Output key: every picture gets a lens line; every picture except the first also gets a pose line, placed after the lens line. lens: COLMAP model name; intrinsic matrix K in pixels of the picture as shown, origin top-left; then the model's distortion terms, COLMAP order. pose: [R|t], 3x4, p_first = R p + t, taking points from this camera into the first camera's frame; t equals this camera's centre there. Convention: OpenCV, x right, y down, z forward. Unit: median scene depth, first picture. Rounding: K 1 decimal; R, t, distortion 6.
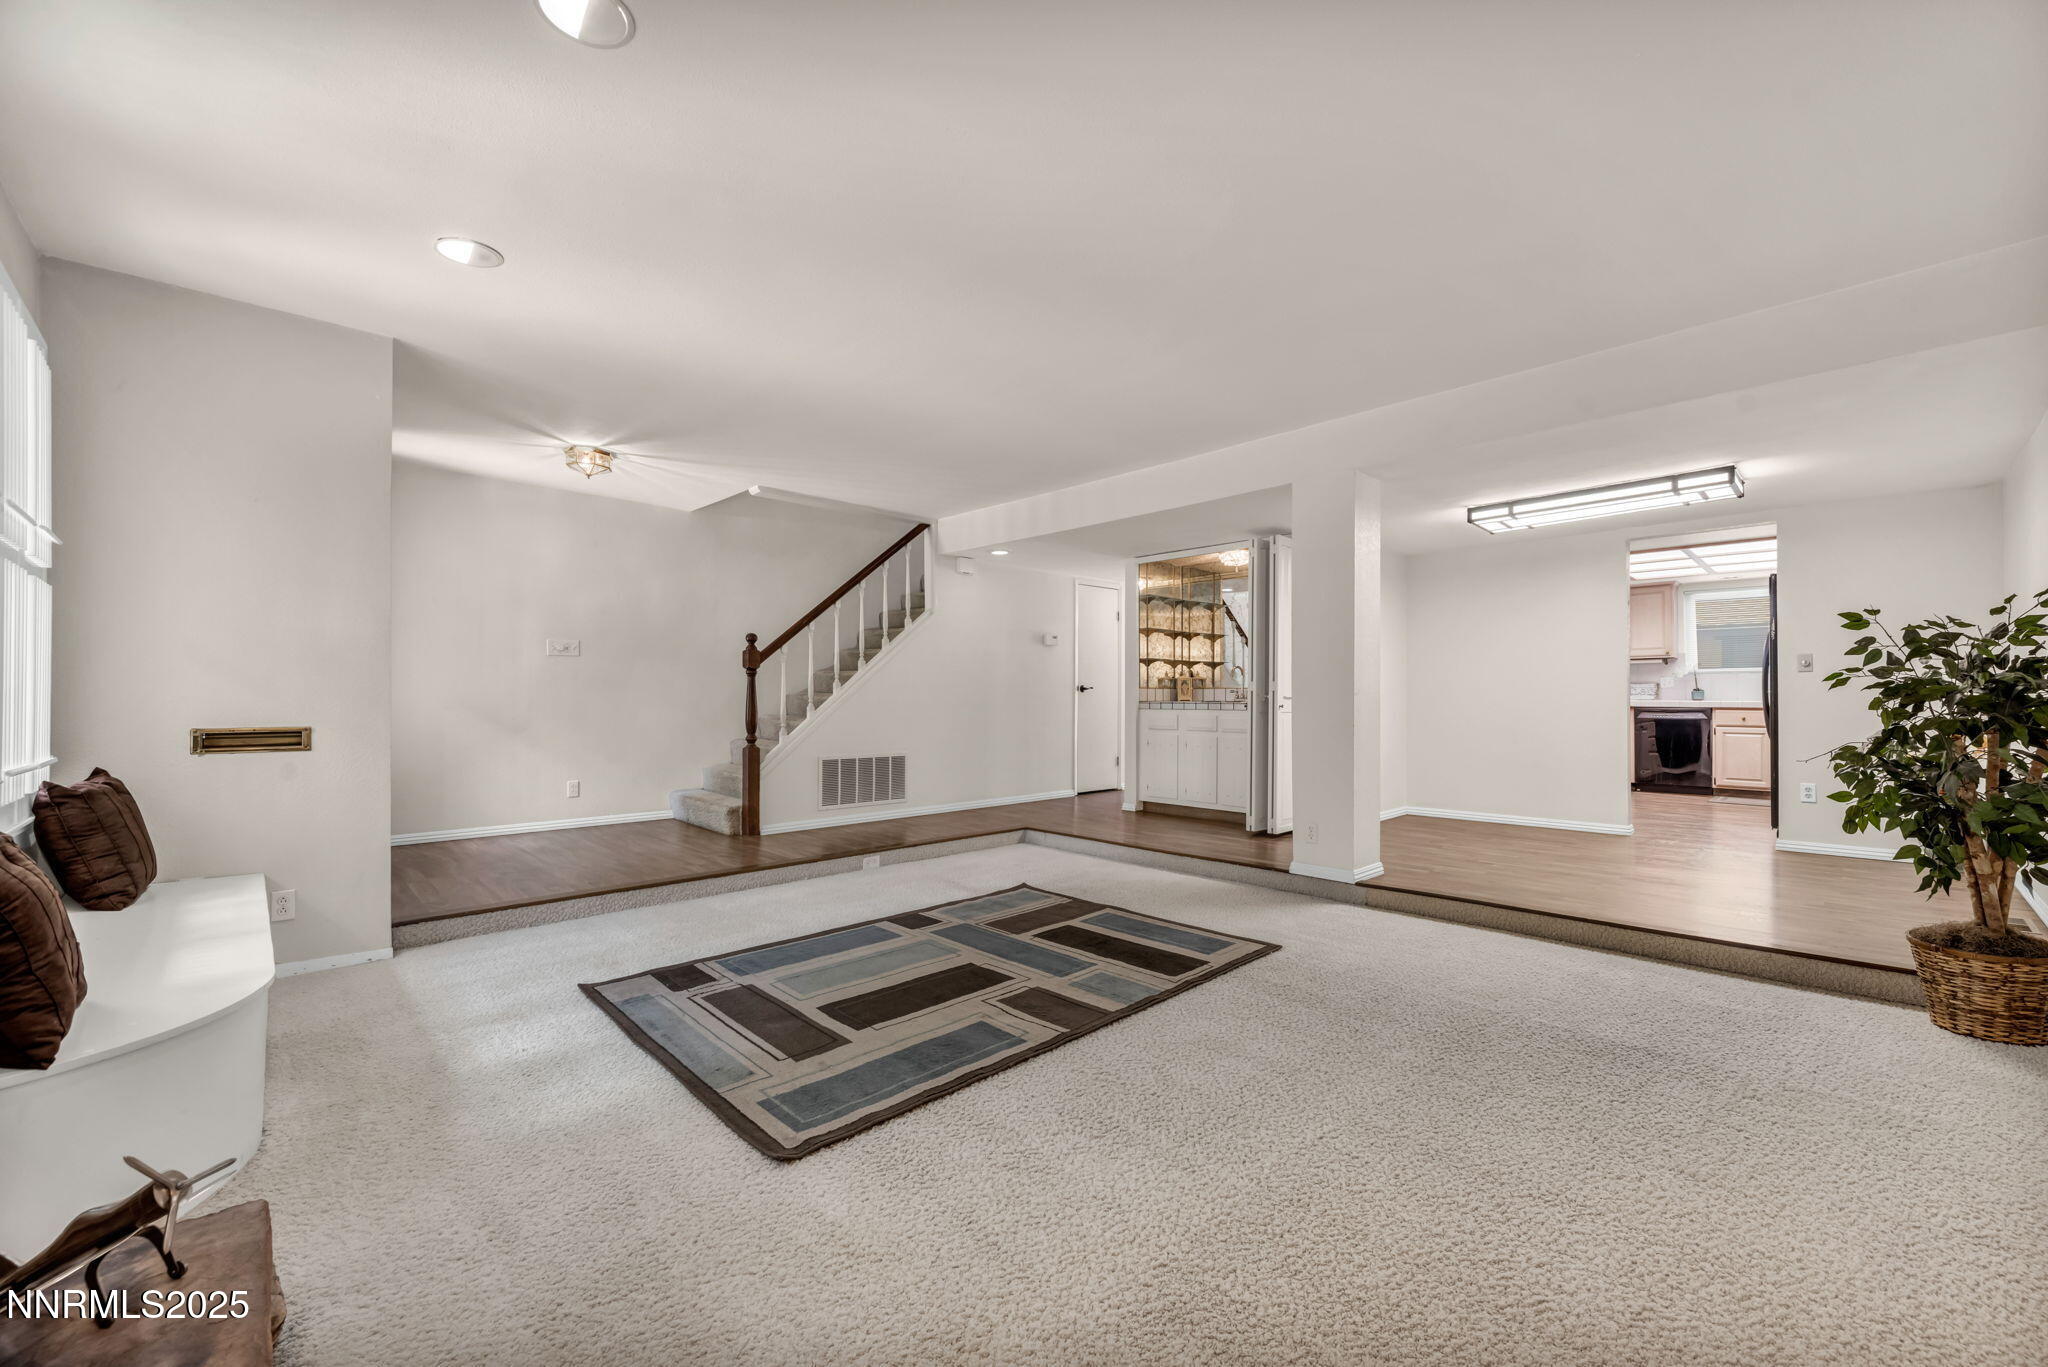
lens RADIAL K [[817.3, 0, 1025.1], [0, 817.3, 689.9], [0, 0, 1]] dist [-0.000795, 0.000001]
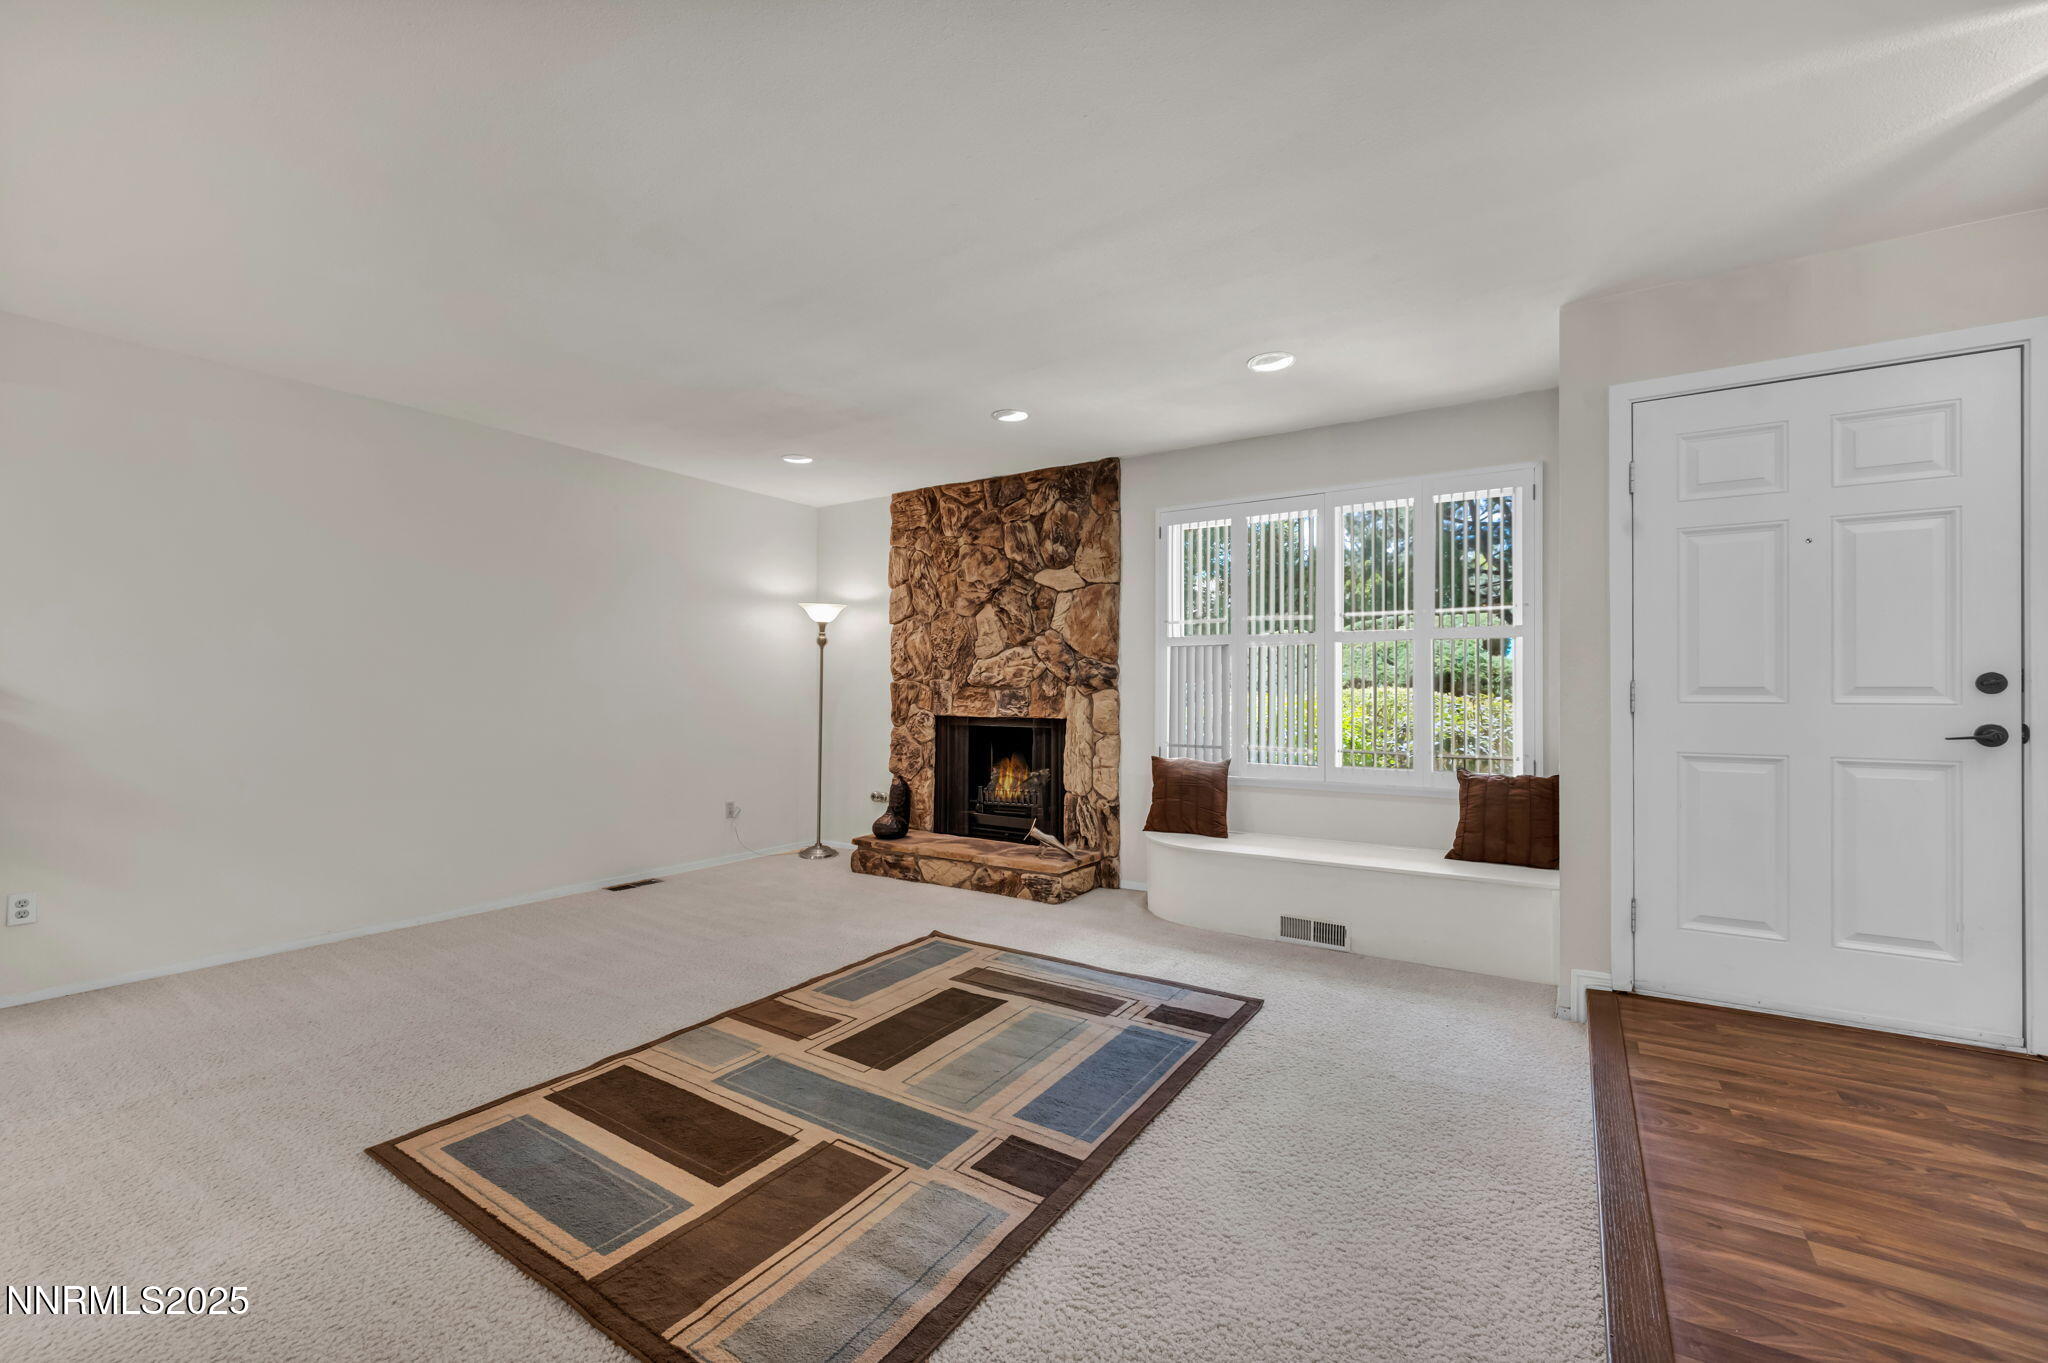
lens RADIAL K [[850.6, 0, 1010.8], [0, 850.6, 681.9], [0, 0, 1]] dist [0.001983, 0.000335]
pose [[-0.976356, -0.003370, -0.216143, -0.007435], [0.000575, 0.999834, -0.018186, -0.013084], [0.216168, -0.017880, -0.976192, 1.464242]]
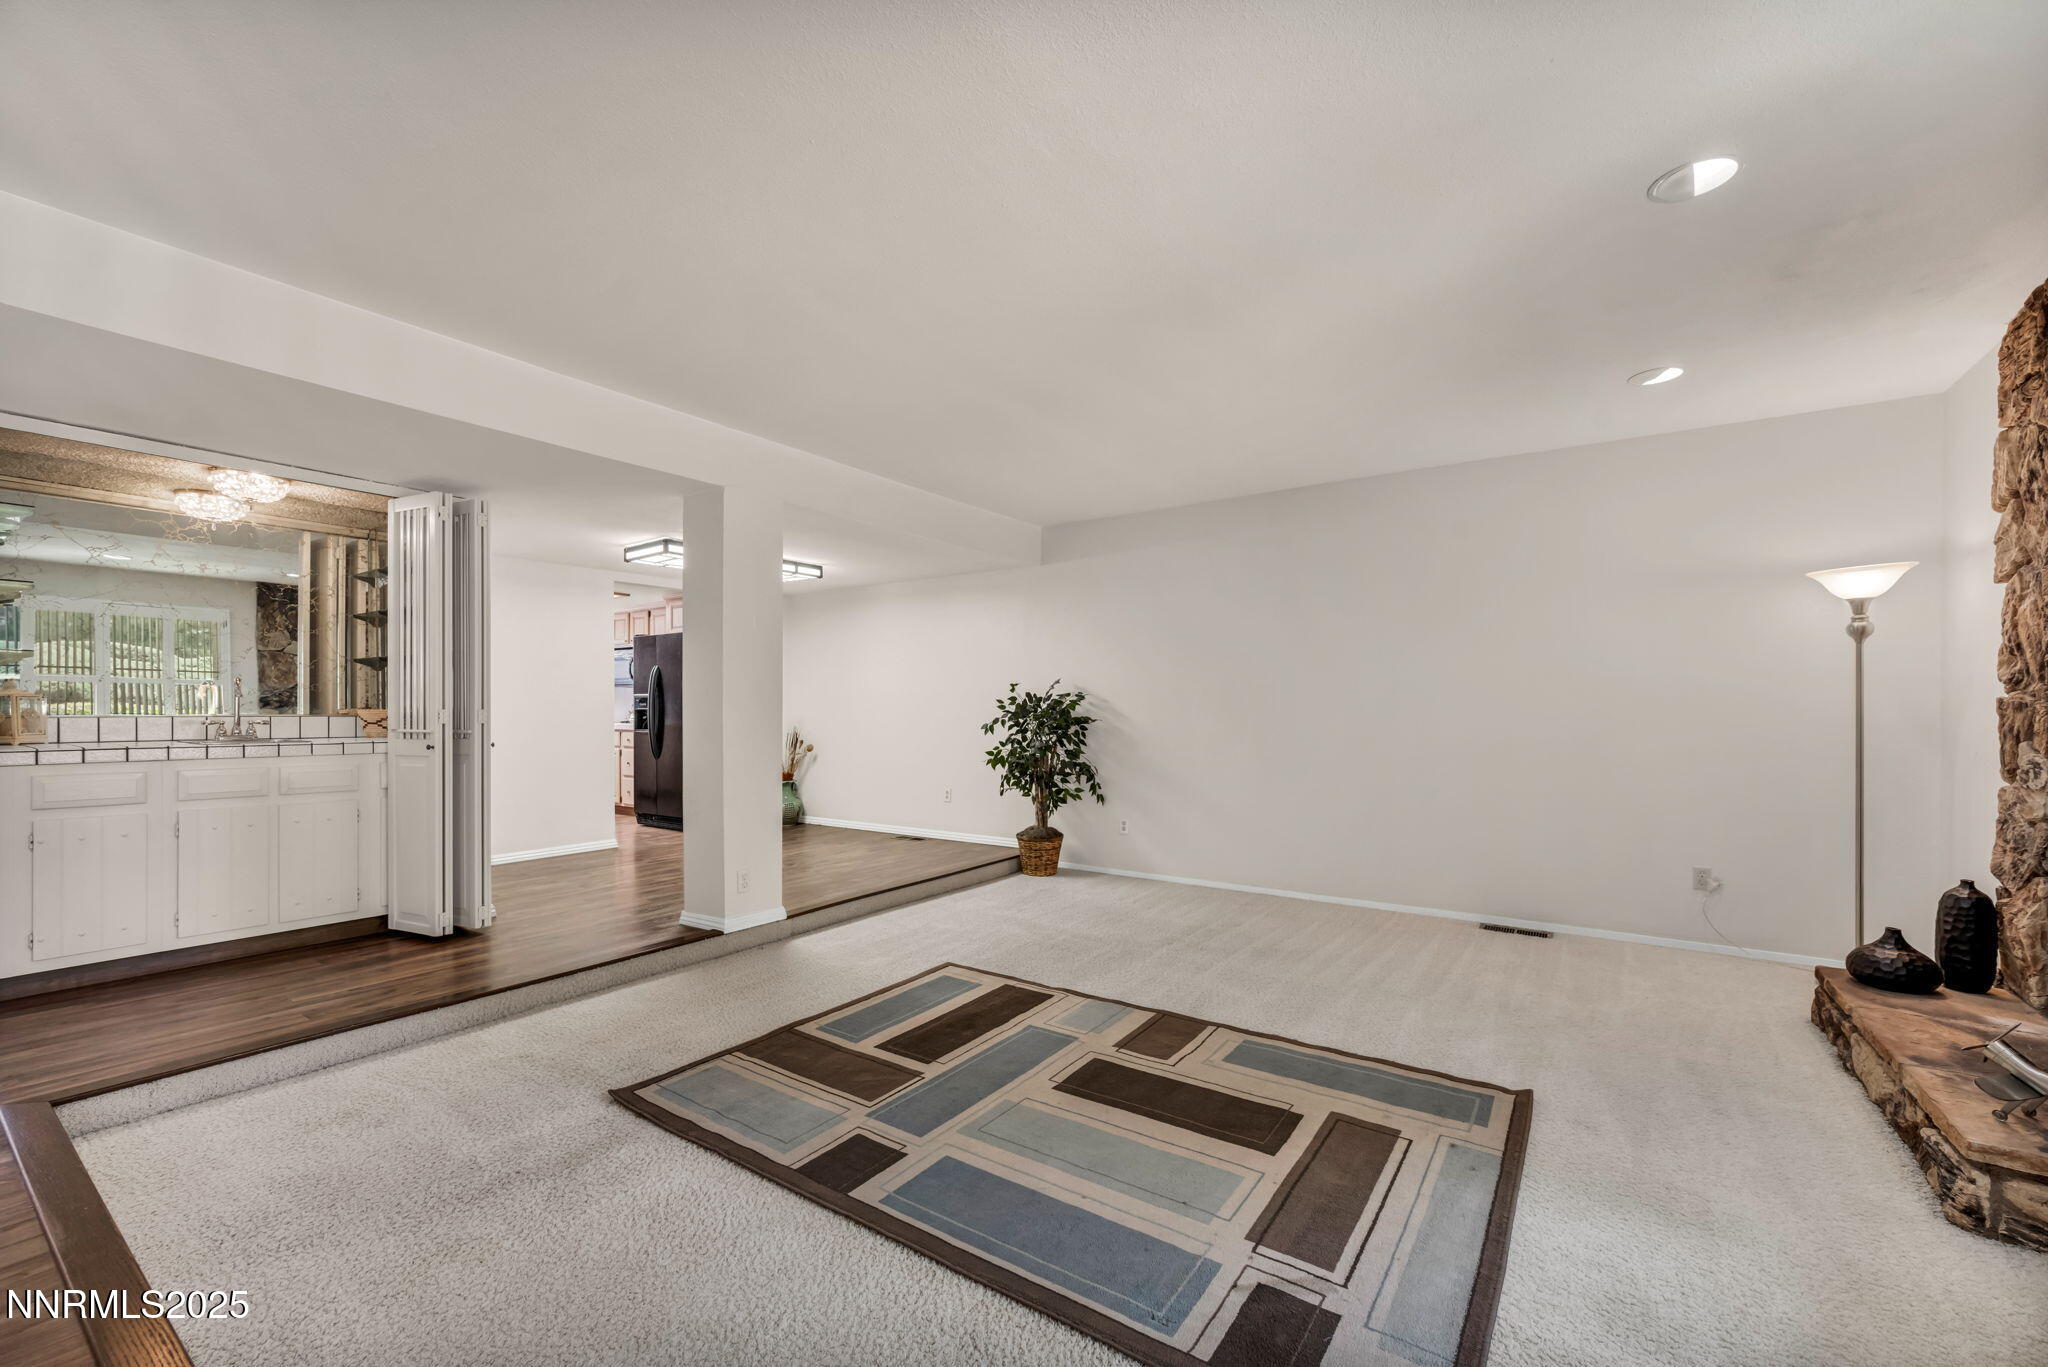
lens RADIAL K [[819.7, 0, 1030.2], [0, 819.7, 714.3], [0, 0, 1]] dist [-0.002985, -0.000448]
pose [[-0.200207, -0.005060, 0.979741, -0.664106], [-0.009860, 0.999946, 0.003150, -0.018698], [-0.979704, -0.009029, -0.200246, 0.953551]]
